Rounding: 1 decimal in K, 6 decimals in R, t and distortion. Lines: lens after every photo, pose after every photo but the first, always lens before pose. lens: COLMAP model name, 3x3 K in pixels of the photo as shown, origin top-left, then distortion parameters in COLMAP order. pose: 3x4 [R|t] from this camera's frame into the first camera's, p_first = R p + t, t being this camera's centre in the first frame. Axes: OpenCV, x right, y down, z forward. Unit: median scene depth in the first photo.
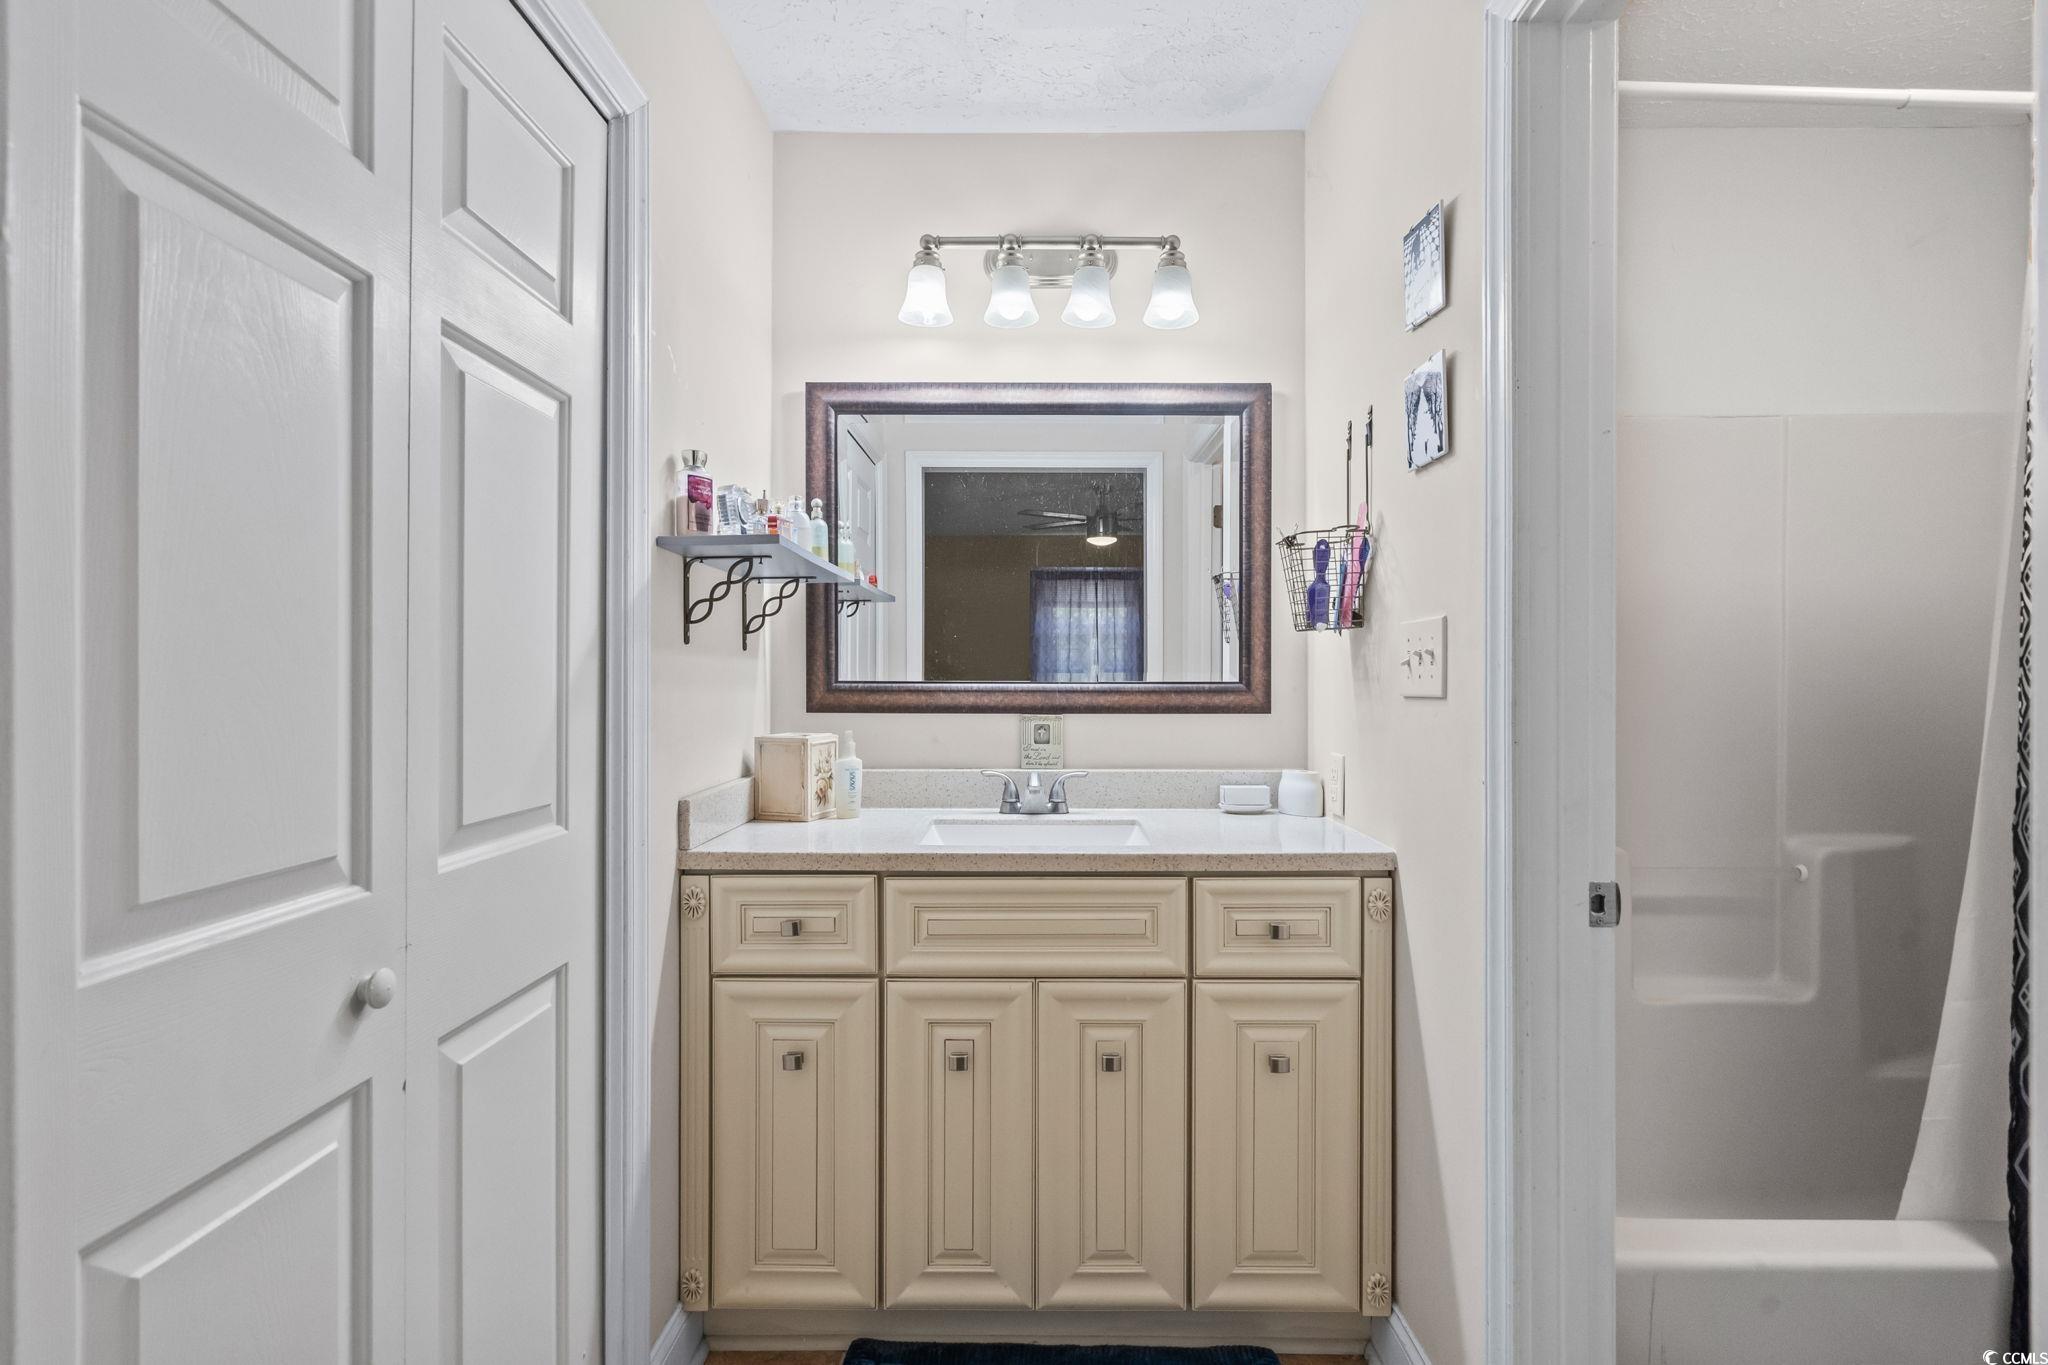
lens RADIAL K [[984.9, 0, 1021.5], [0, 984.9, 684.6], [0, 0, 1]] dist [0.001621, 0.000860]
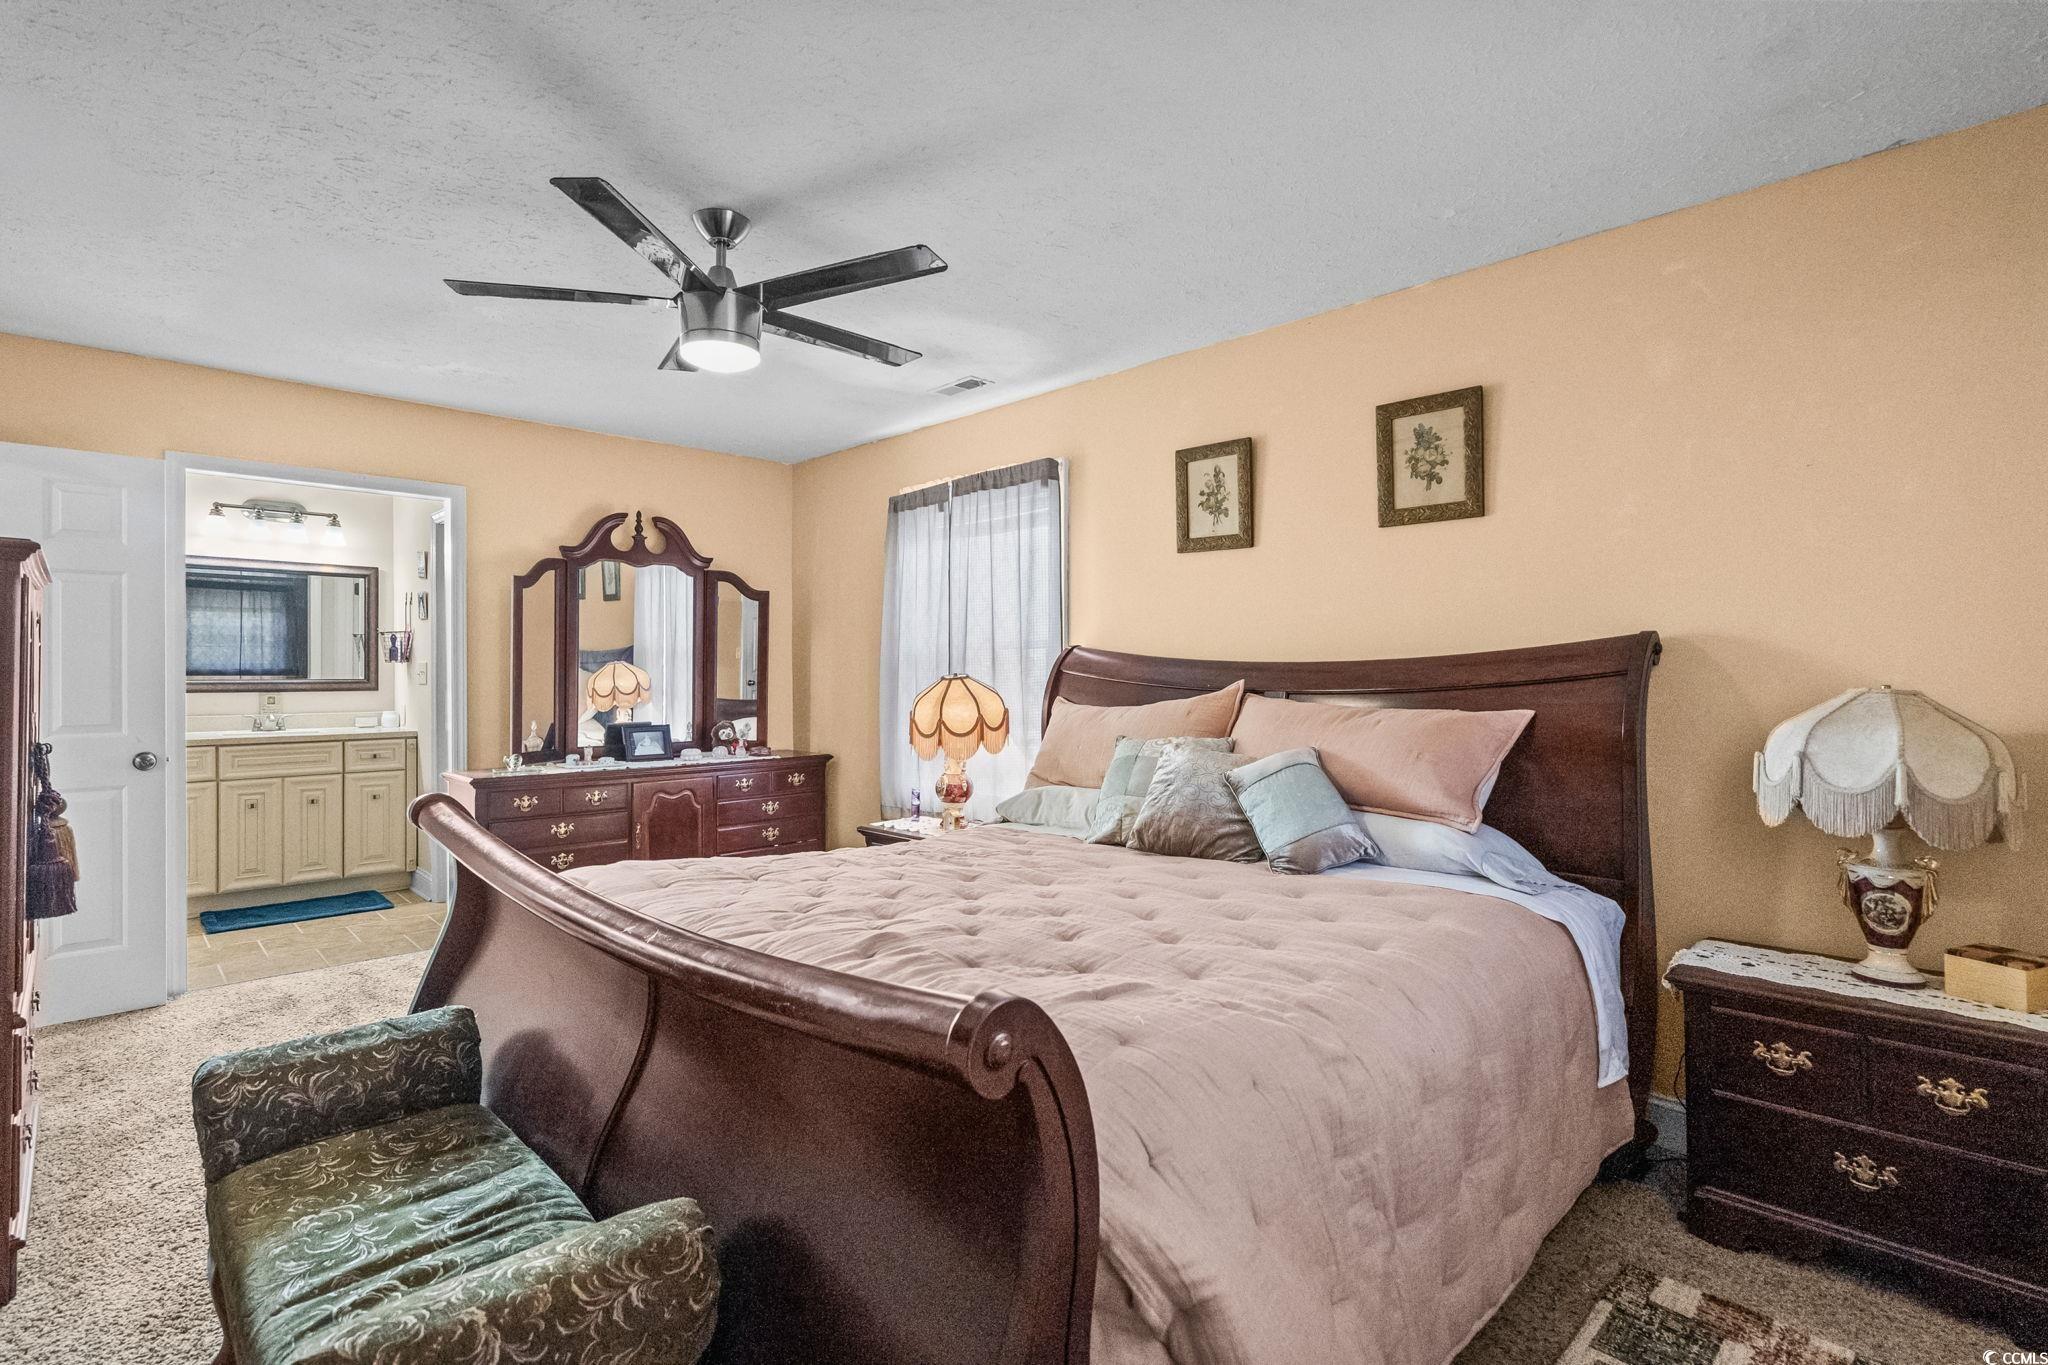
lens RADIAL K [[984.9, 0, 1021.5], [0, 984.9, 684.6], [0, 0, 1]] dist [0.001621, 0.000860]
pose [[0.710469, -0.006278, 0.703700, -0.456054], [-0.000777, 0.999953, 0.009705, -0.017911], [-0.703728, -0.007442, 0.710431, -2.491965]]
